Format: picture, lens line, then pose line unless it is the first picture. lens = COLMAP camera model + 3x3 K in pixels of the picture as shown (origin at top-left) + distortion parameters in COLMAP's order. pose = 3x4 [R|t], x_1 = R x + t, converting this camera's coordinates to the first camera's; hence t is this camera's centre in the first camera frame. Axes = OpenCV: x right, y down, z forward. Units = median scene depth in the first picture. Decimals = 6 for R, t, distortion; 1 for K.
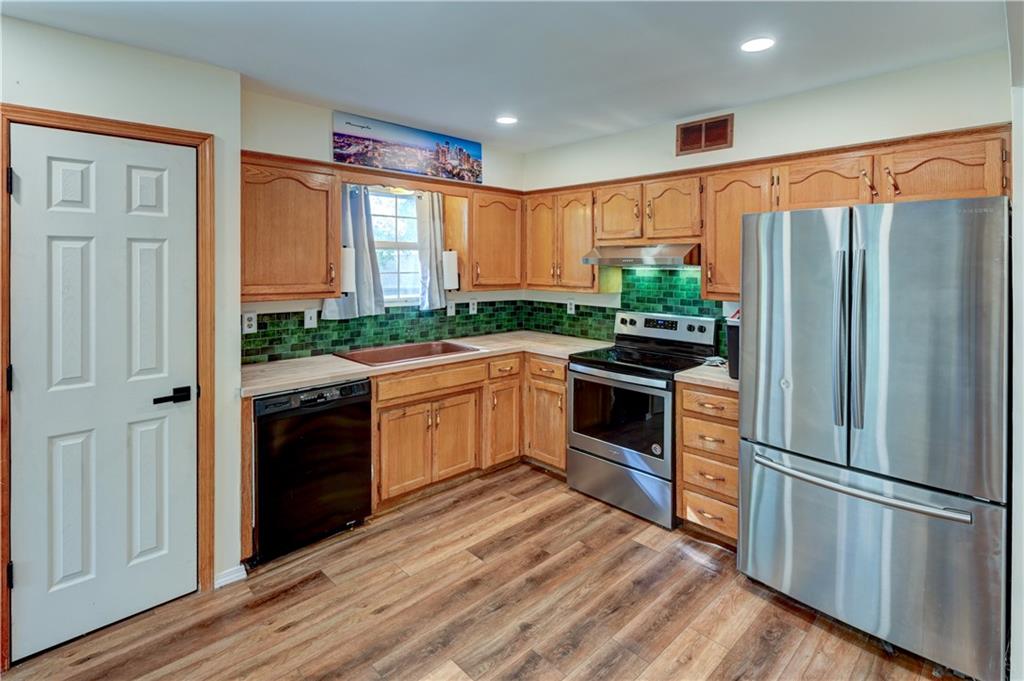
lens RADIAL K [[499.8, 0, 520.0], [0, 499.8, 267.4], [0, 0, 1]] dist [0.008234, -0.005776]
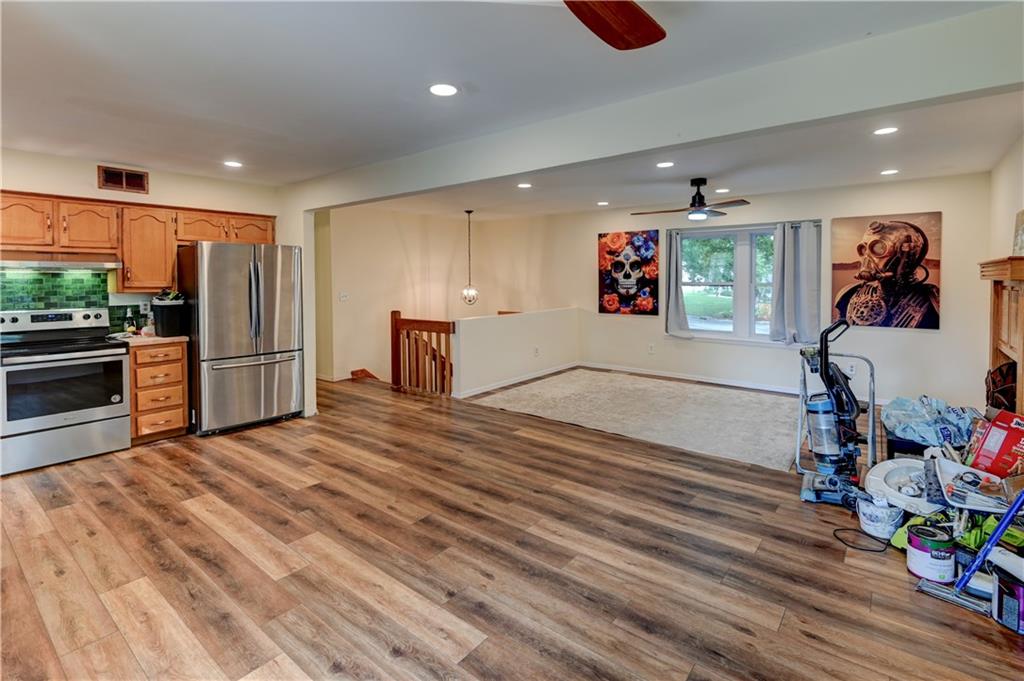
lens RADIAL K [[479.1, 0, 509.2], [0, 479.1, 282.6], [0, 0, 1]] dist [0.000315, -0.001347]
pose [[-0.133506, -0.008136, 0.991015, -1.110558], [0.009324, 0.999912, 0.009465, 0.031540], [-0.991004, 0.010504, -0.133419, 0.074281]]
